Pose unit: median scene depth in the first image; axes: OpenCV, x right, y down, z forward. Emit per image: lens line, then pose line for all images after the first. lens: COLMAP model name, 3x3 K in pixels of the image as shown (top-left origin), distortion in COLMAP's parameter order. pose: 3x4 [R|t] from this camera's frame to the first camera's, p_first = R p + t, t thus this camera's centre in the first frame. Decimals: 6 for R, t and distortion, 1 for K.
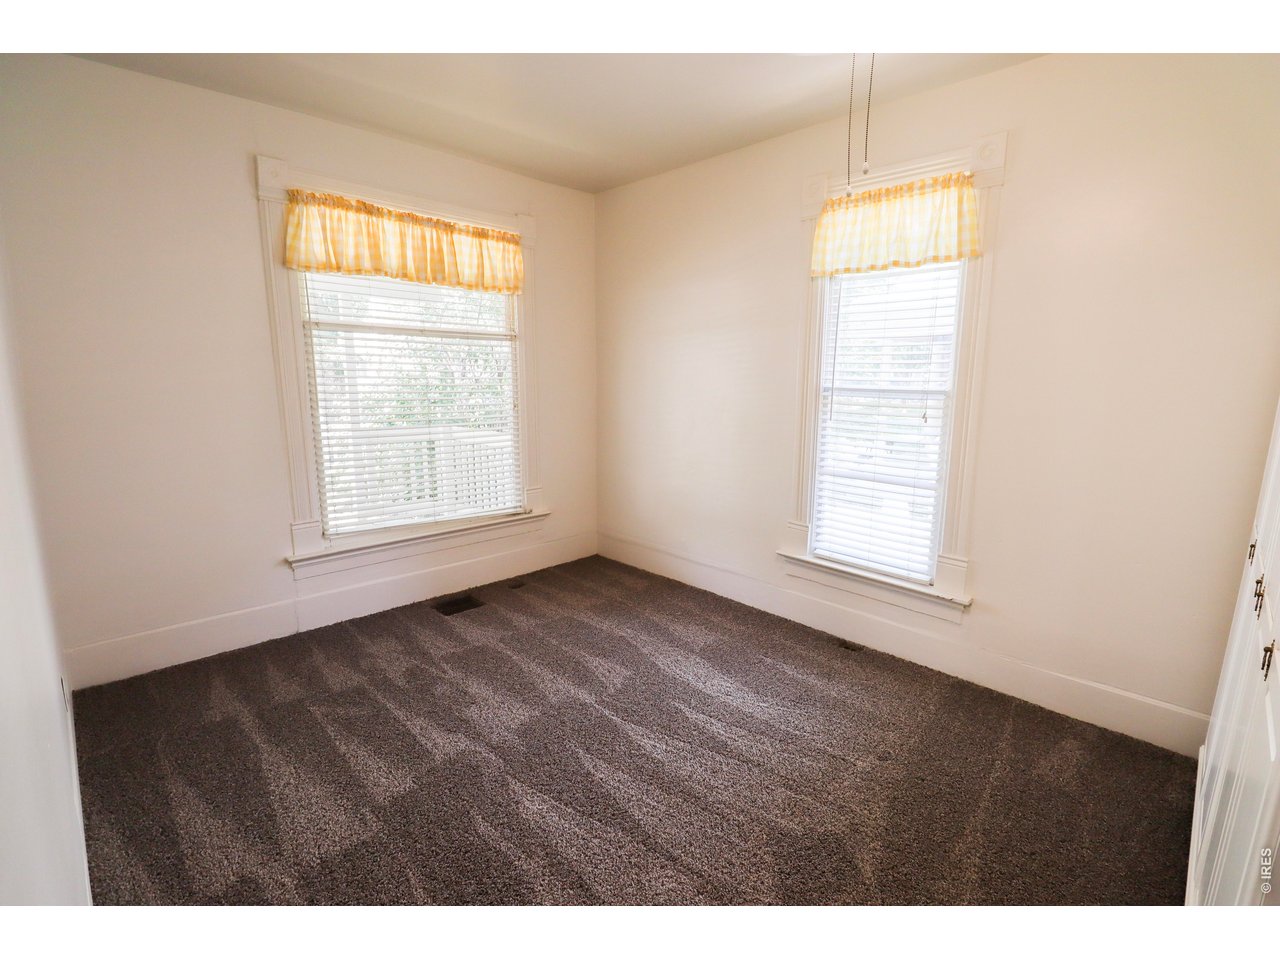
lens RADIAL K [[593.6, 0, 638.4], [0, 593.6, 477.8], [0, 0, 1]] dist [-0.011995, -0.004382]
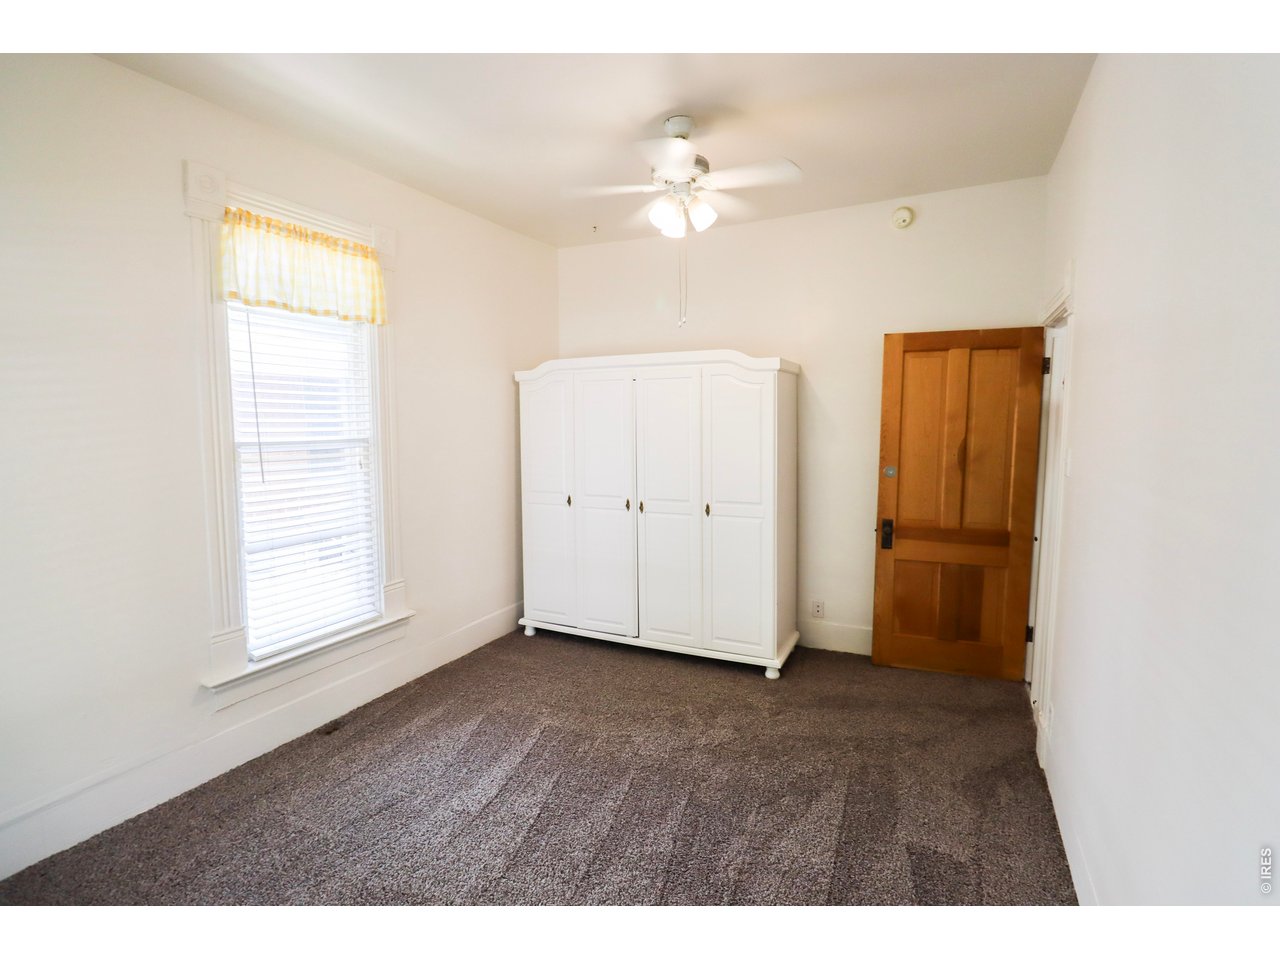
lens RADIAL K [[593.6, 0, 640.8], [0, 593.6, 480.4], [0, 0, 1]] dist [-0.011995, -0.004382]
pose [[-0.328823, -0.101618, 0.938908, -0.668335], [0.172994, 0.970890, 0.165665, -0.162005], [-0.928412, 0.216900, -0.301672, 0.859182]]
